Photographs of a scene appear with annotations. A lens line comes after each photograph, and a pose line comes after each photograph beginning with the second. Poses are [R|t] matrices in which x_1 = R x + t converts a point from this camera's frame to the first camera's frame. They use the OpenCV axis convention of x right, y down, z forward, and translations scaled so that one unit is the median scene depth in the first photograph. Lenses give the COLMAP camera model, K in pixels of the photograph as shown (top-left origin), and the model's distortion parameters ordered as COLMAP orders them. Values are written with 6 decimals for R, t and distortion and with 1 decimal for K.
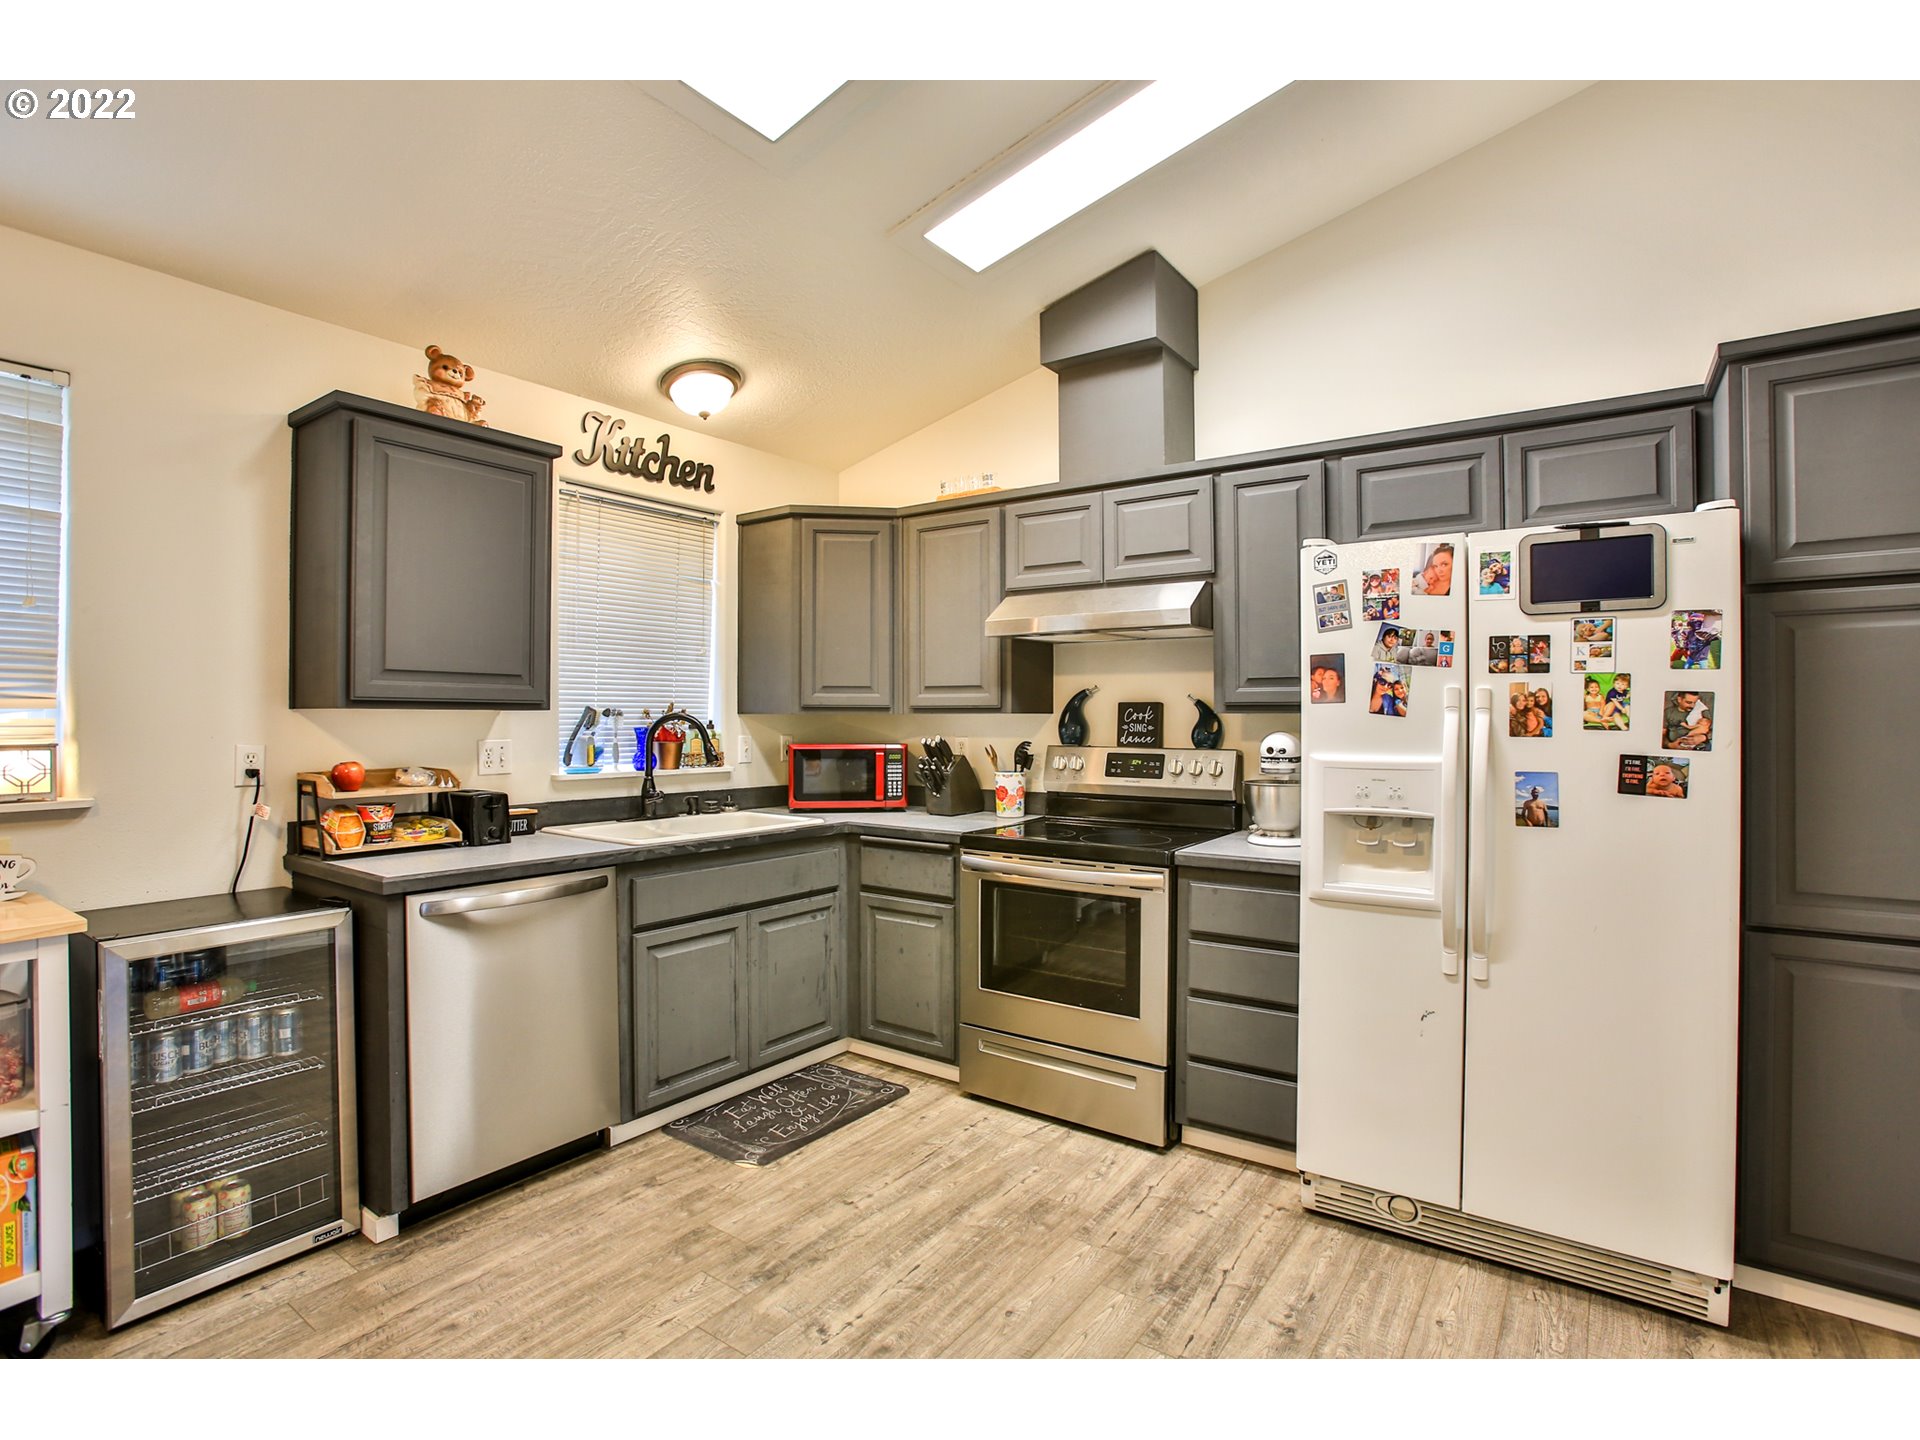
lens RADIAL K [[940.4, 0, 960.0], [0, 940.4, 720.0], [0, 0, 1]] dist [-0.077807, 0.034091]
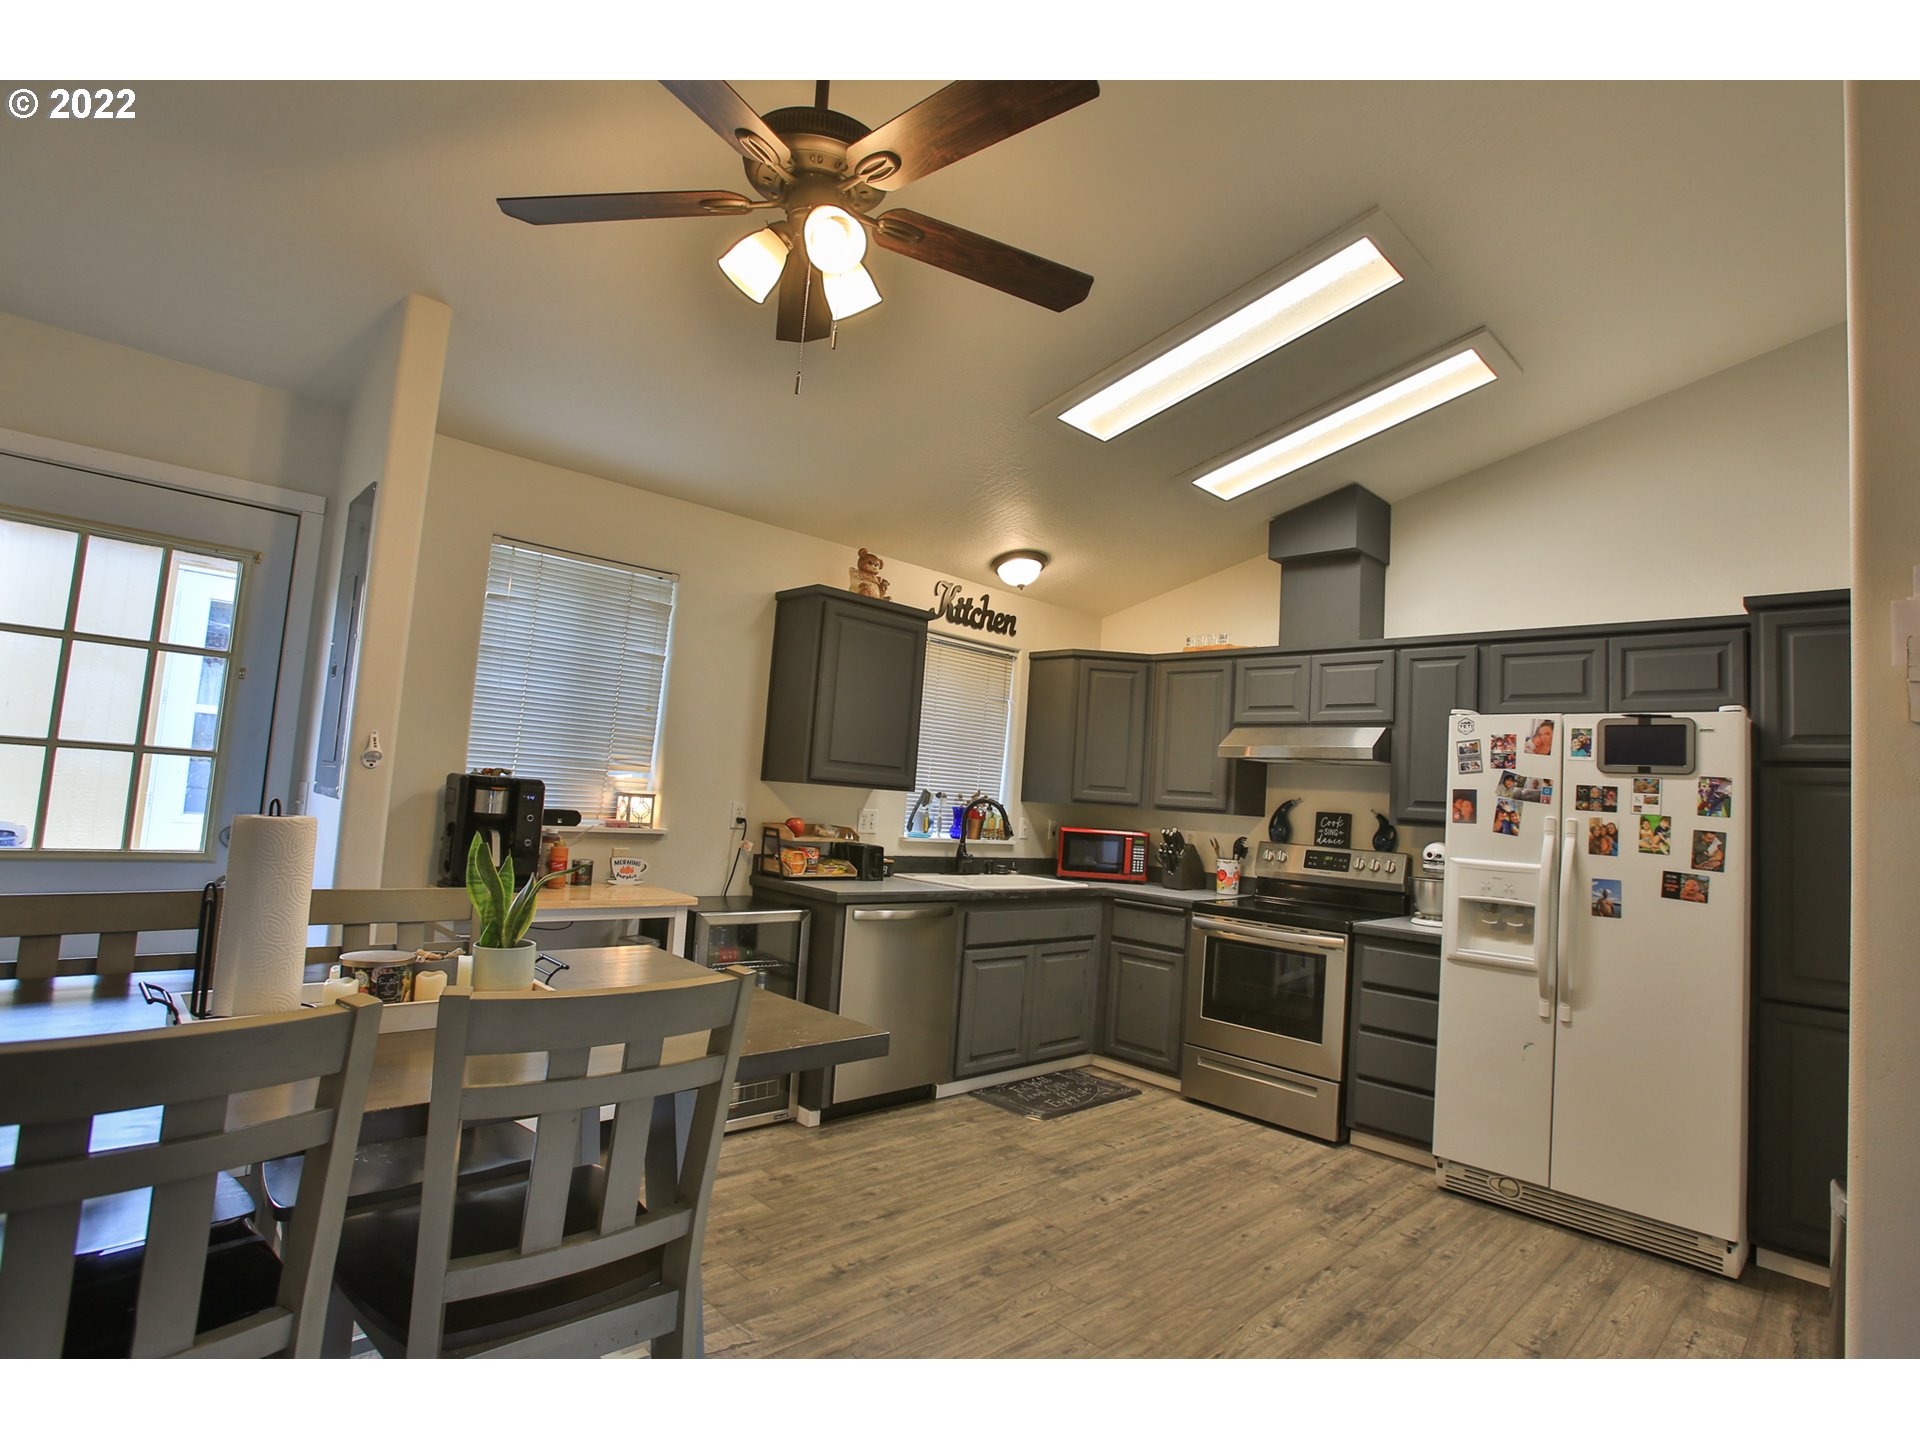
lens RADIAL K [[964.2, 0, 991.1], [0, 964.2, 724.6], [0, 0, 1]] dist [-0.082751, 0.046737]
pose [[0.984504, 0.053711, -0.166932, -0.080934], [-0.068031, 0.994367, -0.081281, -0.000593], [0.161626, 0.091378, 0.982612, -0.508174]]
